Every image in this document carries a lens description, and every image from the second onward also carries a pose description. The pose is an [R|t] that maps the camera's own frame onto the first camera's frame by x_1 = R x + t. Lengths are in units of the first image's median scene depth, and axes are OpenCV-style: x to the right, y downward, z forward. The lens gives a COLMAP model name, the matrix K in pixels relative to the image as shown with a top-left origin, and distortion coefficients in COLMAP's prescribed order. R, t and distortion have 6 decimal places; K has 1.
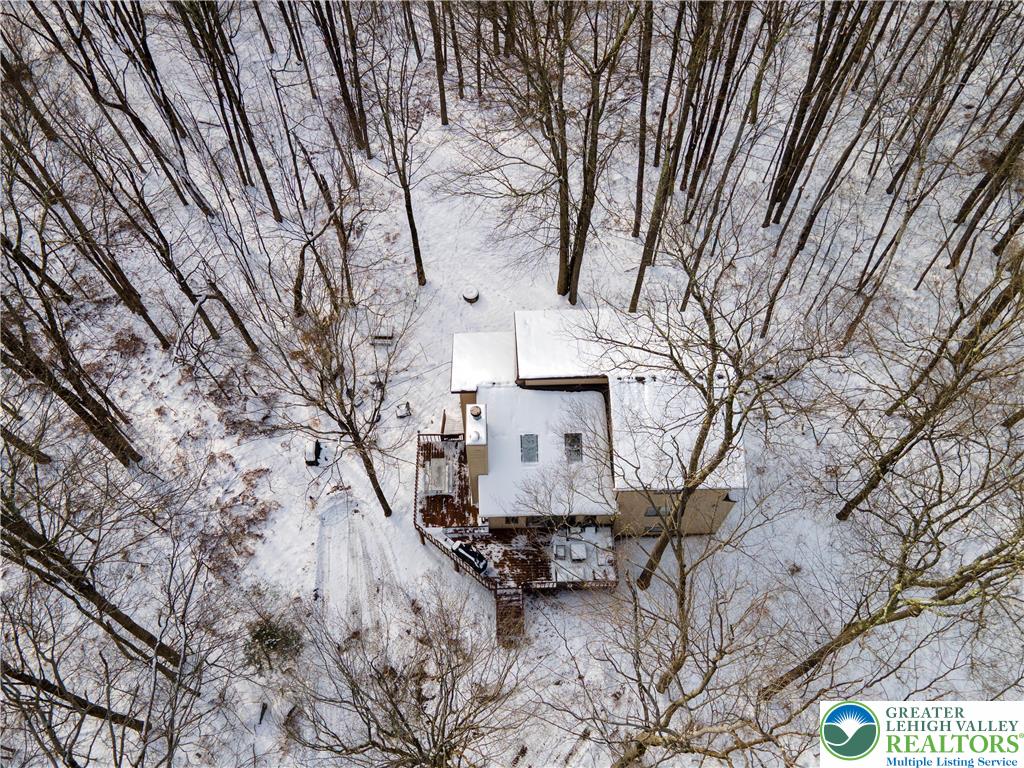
lens RADIAL K [[748.5, 0, 512.0], [0, 748.5, 384.0], [0, 0, 1]] dist [0.017222, 0.074067]
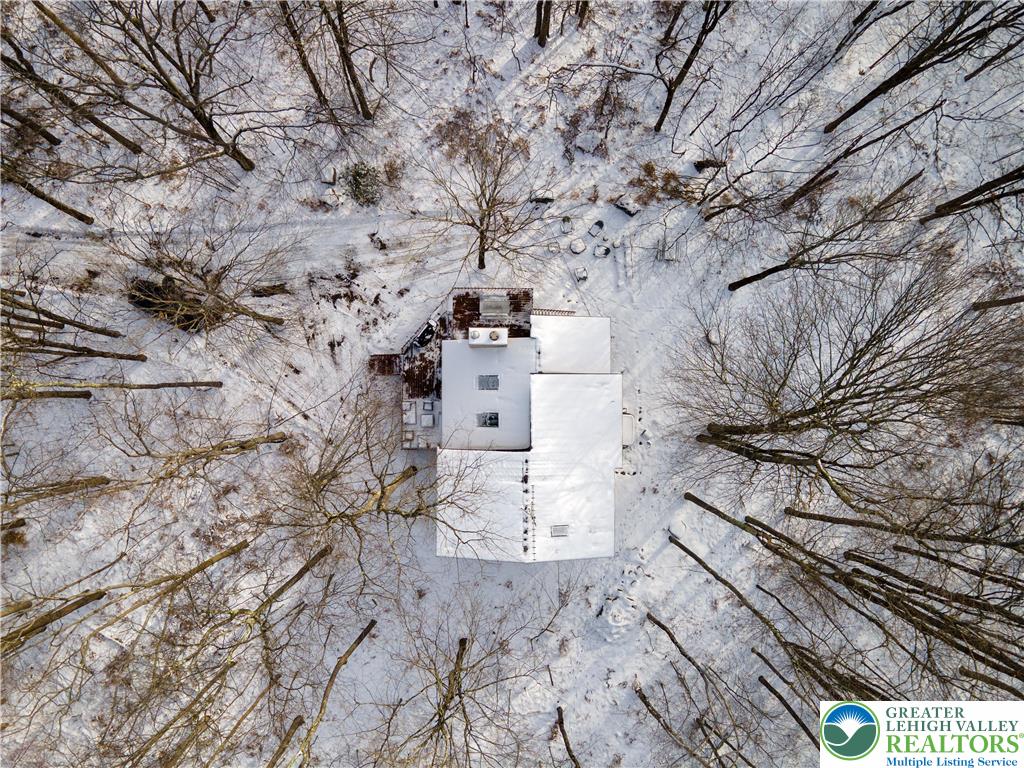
lens RADIAL K [[748.5, 0, 512.0], [0, 748.5, 384.0], [0, 0, 1]] dist [0.017222, 0.074067]
pose [[-0.023098, 0.999714, 0.006203, 0.016277], [-0.872867, -0.023192, 0.487406, -0.501408], [0.487410, 0.005844, 0.873153, -0.017655]]
